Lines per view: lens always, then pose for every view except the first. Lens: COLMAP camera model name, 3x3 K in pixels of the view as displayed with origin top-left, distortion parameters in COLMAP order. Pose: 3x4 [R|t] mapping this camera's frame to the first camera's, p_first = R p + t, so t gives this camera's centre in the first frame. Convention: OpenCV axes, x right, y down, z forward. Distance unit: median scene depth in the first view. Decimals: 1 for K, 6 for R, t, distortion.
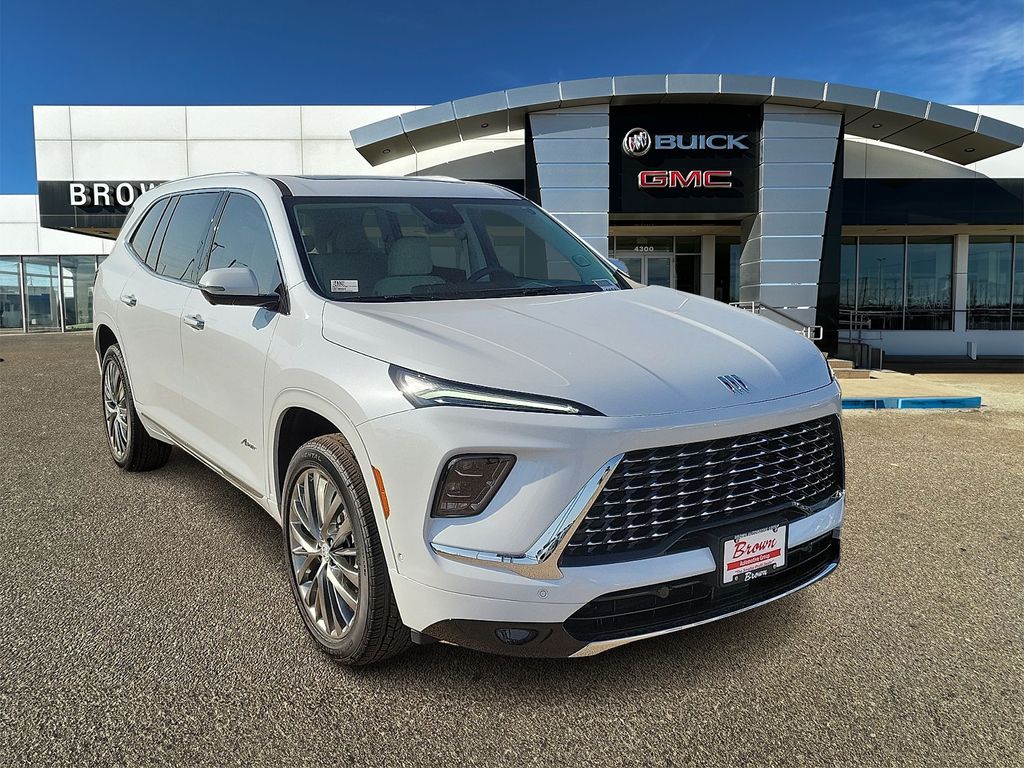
lens RADIAL K [[916.4, 0, 516.0], [0, 916.4, 371.0], [0, 0, 1]] dist [0.042728, -0.001884]
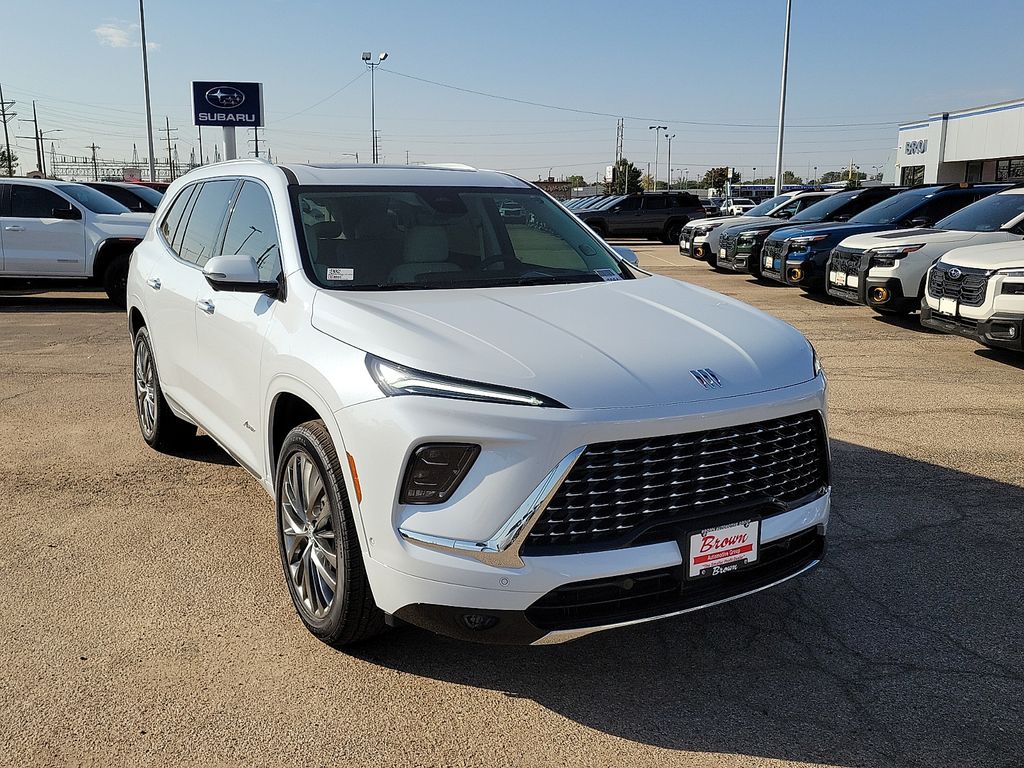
lens RADIAL K [[916.4, 0, 516.0], [0, 916.4, 371.0], [0, 0, 1]] dist [0.042728, -0.001884]
pose [[0.997707, 0.017684, -0.065334, 0.096526], [-0.016467, 0.999682, 0.019122, -0.009746], [0.065652, -0.018003, 0.997680, -0.009443]]
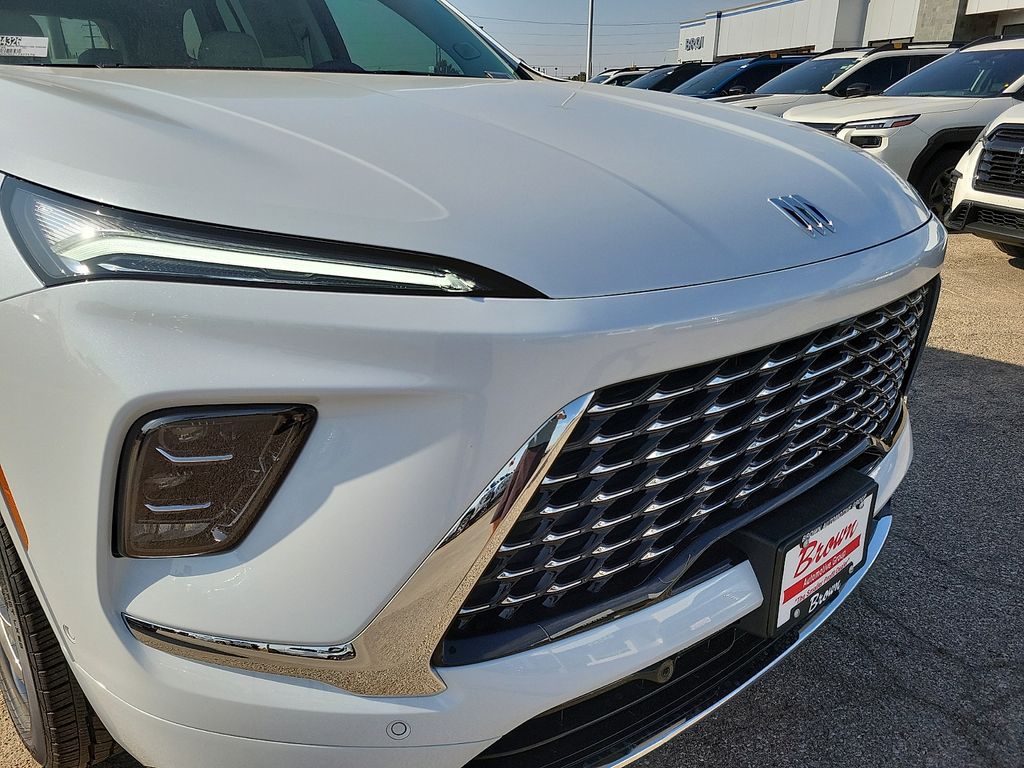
lens RADIAL K [[756.8, 0, 494.2], [0, 756.8, 379.8], [0, 0, 1]] dist [0.042669, 0.001939]
pose [[0.994253, -0.037789, 0.100167, 0.040196], [0.018395, 0.982018, 0.187887, 0.021111], [-0.105466, -0.184965, 0.977070, 0.632758]]
